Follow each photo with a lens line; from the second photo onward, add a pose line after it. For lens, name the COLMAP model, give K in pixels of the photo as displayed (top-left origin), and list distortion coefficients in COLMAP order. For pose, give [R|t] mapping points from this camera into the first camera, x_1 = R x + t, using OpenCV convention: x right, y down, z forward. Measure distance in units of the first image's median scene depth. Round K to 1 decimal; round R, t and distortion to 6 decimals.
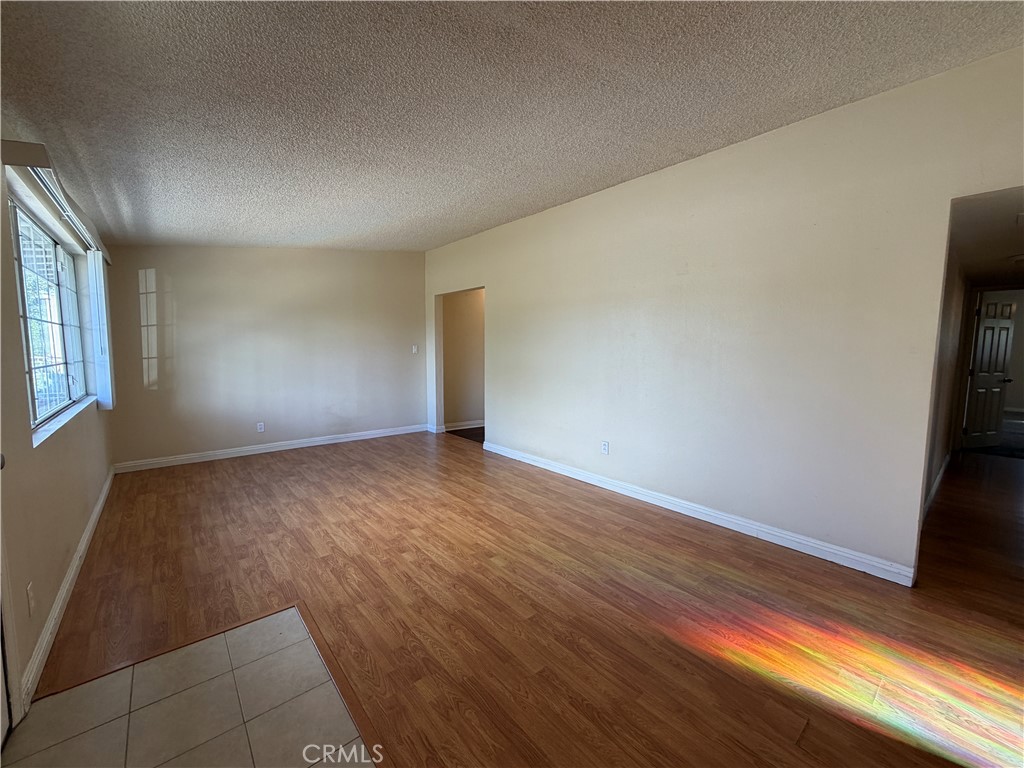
lens RADIAL K [[407.4, 0, 508.2], [0, 407.4, 389.4], [0, 0, 1]] dist [-0.000767, -0.000033]
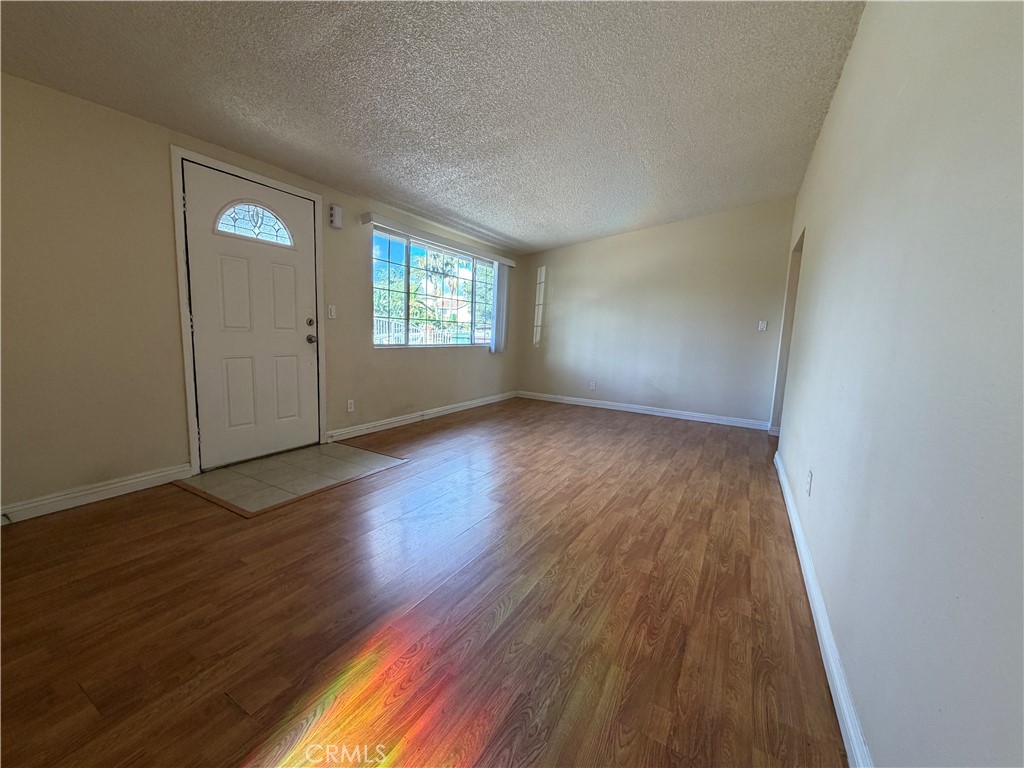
lens RADIAL K [[407.4, 0, 511.9], [0, 407.4, 387.6], [0, 0, 1]] dist [-0.000767, -0.000033]
pose [[0.344467, 0.135803, -0.928924, 0.701792], [-0.135198, 0.986344, 0.094063, 0.025180], [0.929012, 0.093188, 0.358123, 0.512129]]
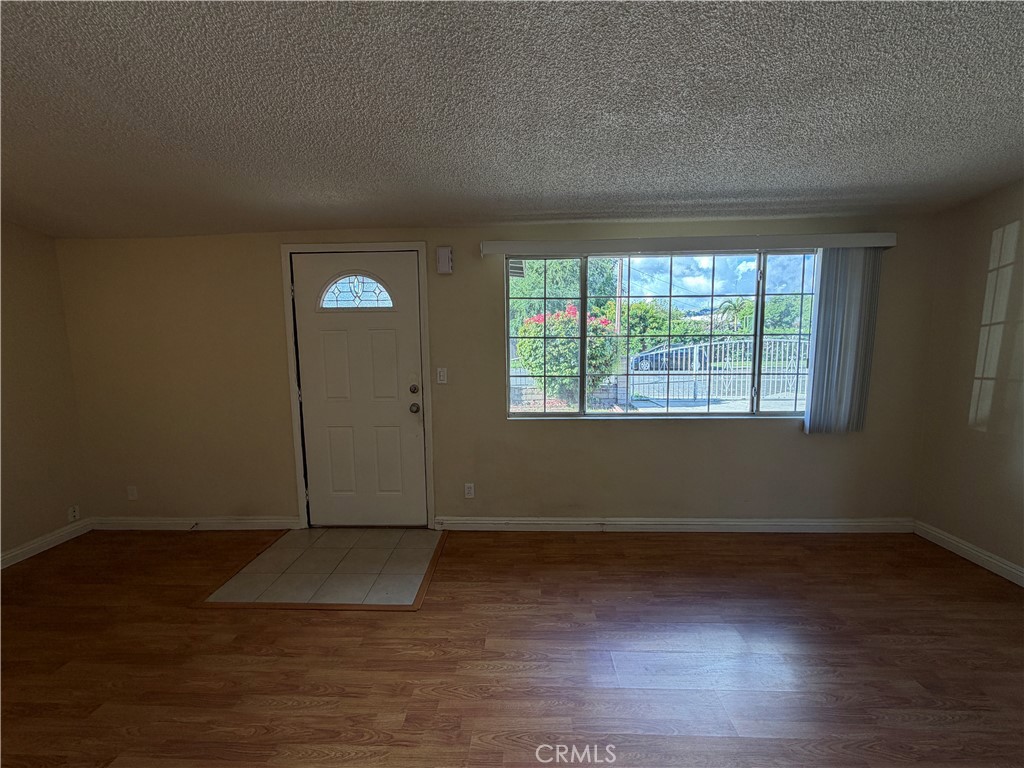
lens RADIAL K [[407.4, 0, 508.6], [0, 407.4, 384.8], [0, 0, 1]] dist [-0.000767, -0.000033]
pose [[-0.673436, 0.082659, -0.734610, 0.034054], [-0.071069, 0.981887, 0.175635, -0.162720], [0.735821, 0.170487, -0.655363, 1.161633]]
